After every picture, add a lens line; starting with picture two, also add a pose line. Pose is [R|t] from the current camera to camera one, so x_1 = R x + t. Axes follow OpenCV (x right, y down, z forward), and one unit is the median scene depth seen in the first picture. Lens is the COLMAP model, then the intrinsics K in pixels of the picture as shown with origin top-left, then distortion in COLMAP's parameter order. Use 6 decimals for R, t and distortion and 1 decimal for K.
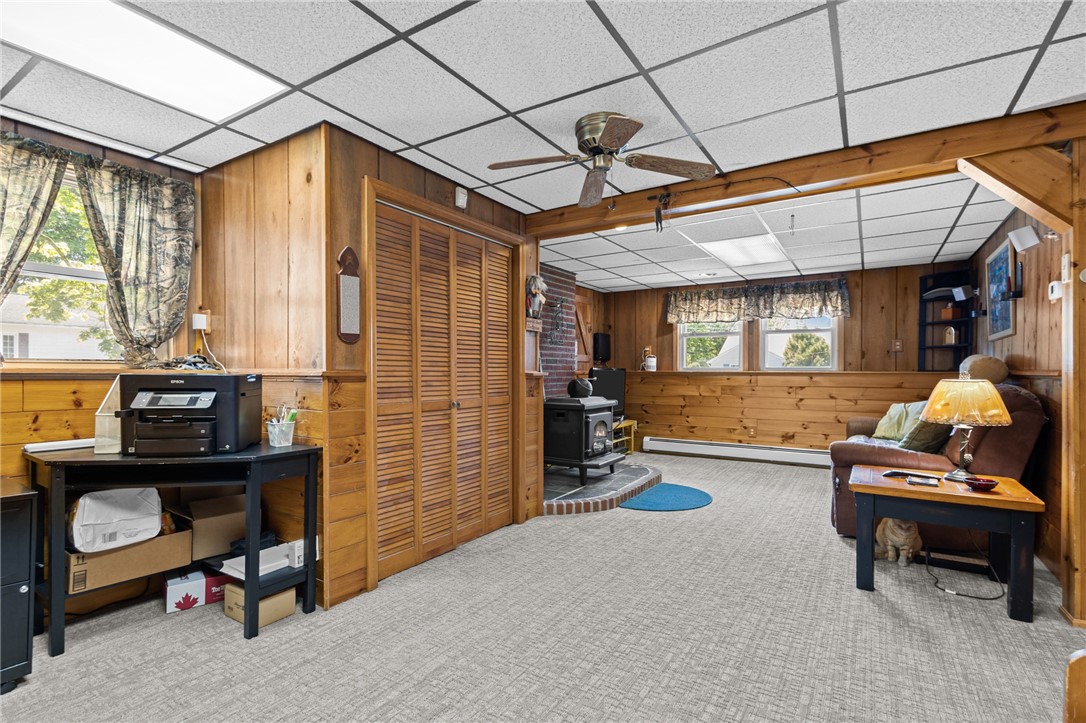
lens RADIAL K [[502.3, 0, 546.9], [0, 502.3, 370.6], [0, 0, 1]] dist [0.010870, -0.004071]
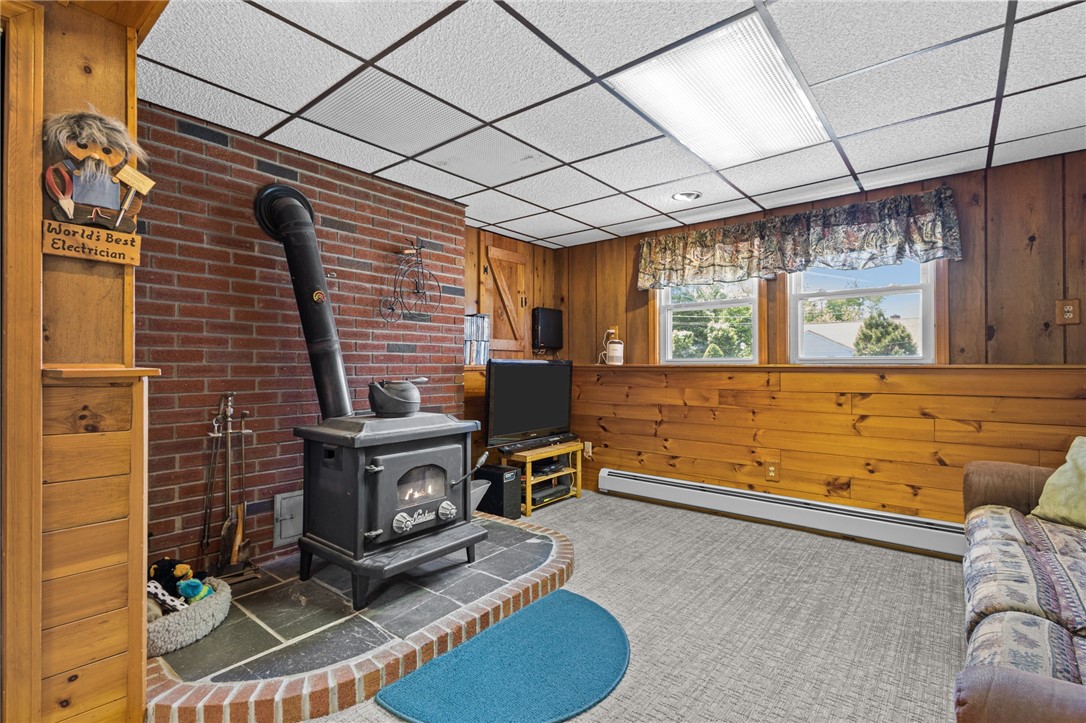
lens RADIAL K [[502.3, 0, 540.2], [0, 502.3, 358.0], [0, 0, 1]] dist [0.010870, -0.004071]
pose [[0.992557, -0.003621, -0.121724, 0.216086], [0.001955, 0.999903, -0.013801, 0.001031], [0.121762, 0.013461, 0.992468, 0.399891]]
